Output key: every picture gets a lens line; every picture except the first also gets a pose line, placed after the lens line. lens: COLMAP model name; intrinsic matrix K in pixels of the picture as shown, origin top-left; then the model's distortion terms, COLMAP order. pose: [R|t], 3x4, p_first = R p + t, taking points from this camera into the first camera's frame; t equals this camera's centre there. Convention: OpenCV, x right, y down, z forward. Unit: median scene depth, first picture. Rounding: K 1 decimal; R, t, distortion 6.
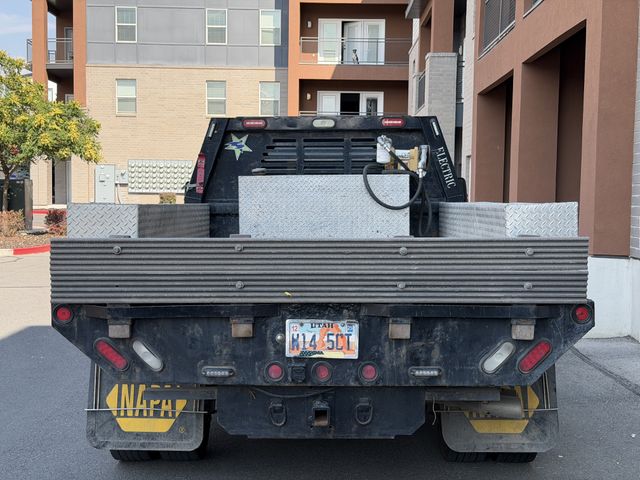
lens RADIAL K [[889.4, 0, 320.0], [0, 889.4, 240.0], [0, 0, 1]] dist [0.204967, -0.477884]
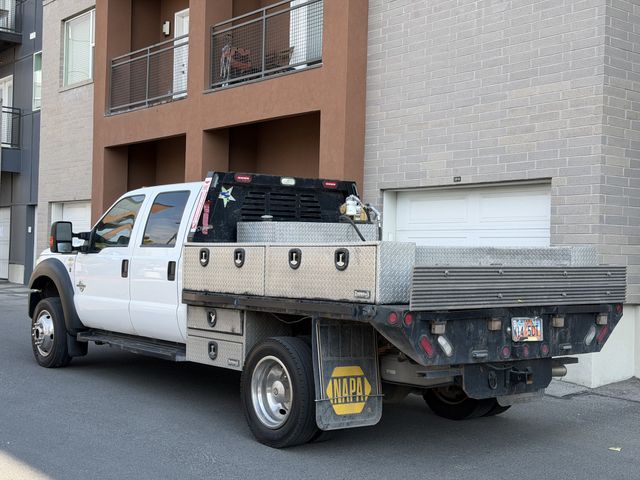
lens RADIAL K [[889.4, 0, 320.0], [0, 889.4, 240.0], [0, 0, 1]] dist [0.204967, -0.477884]
pose [[0.772035, 0.019090, 0.635293, -1.239878], [0.014710, 0.998744, -0.047888, 0.022271], [-0.635410, 0.046317, 0.770785, -0.005645]]
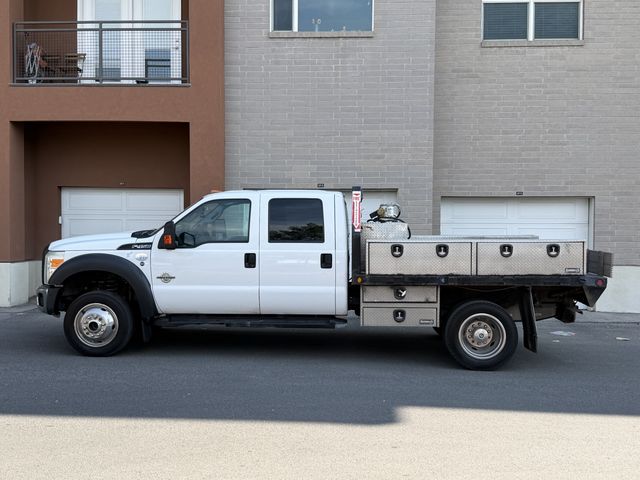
lens RADIAL K [[696.1, 0, 320.0], [0, 696.1, 240.0], [0, 0, 1]] dist [0.185939, -0.568766]
pose [[0.037055, -0.028777, 0.998899, -2.426523], [0.044006, 0.998663, 0.027138, -0.150197], [-0.998344, 0.042952, 0.038272, 1.948997]]
